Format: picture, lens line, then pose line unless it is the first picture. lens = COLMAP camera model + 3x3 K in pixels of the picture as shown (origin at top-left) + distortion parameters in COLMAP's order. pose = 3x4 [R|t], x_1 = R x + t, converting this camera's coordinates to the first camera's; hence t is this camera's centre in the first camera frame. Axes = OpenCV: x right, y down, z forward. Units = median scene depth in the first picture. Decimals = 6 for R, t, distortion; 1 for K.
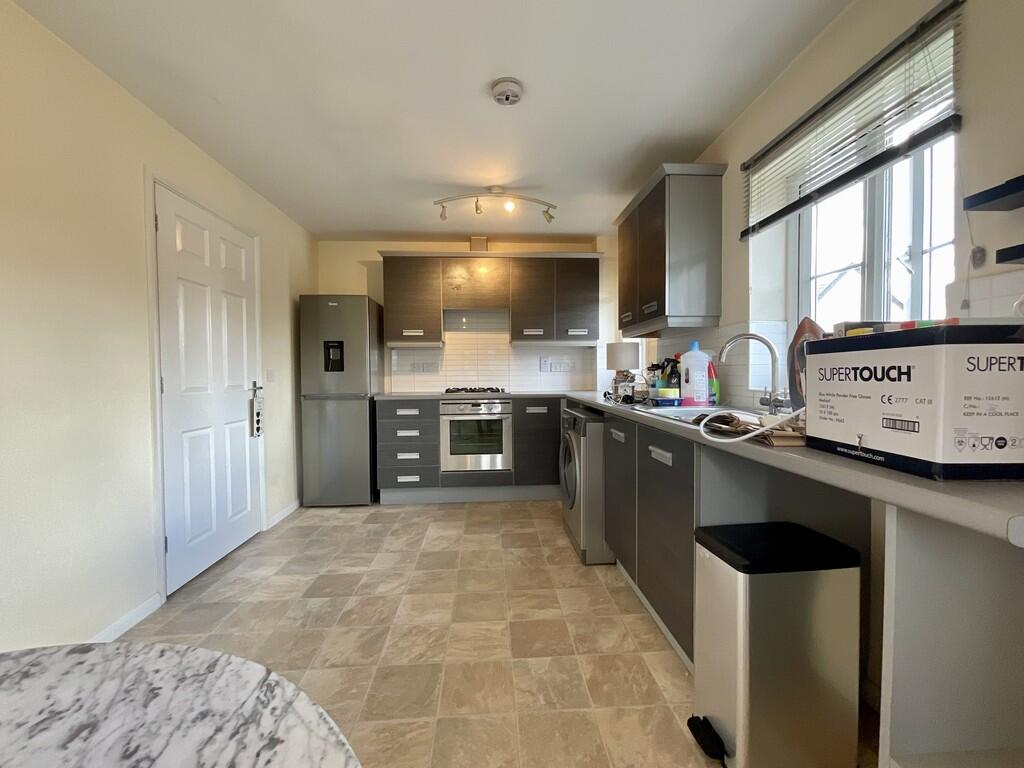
lens RADIAL K [[411.2, 0, 515.2], [0, 411.2, 382.9], [0, 0, 1]] dist [0.003420, 0.000816]
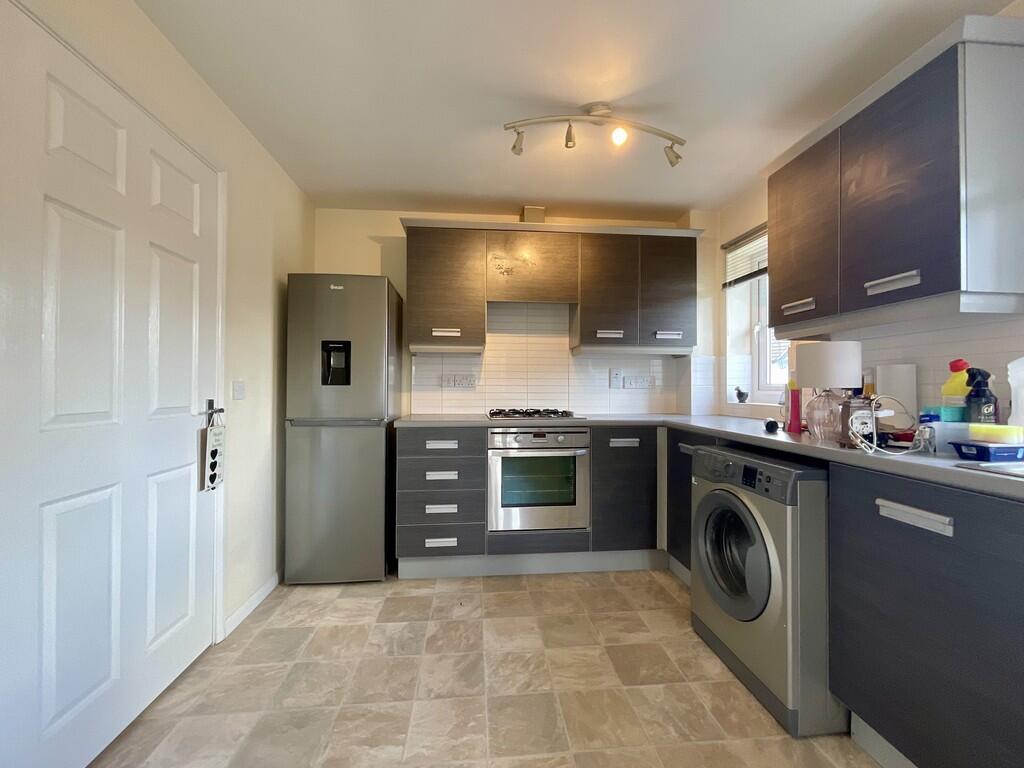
lens RADIAL K [[411.2, 0, 516.9], [0, 411.2, 383.5], [0, 0, 1]] dist [0.003420, 0.000816]
pose [[0.999376, 0.011177, 0.033494, -0.164378], [-0.010005, 0.999339, -0.034954, -0.009465], [-0.033862, 0.034597, 0.998828, 0.310048]]
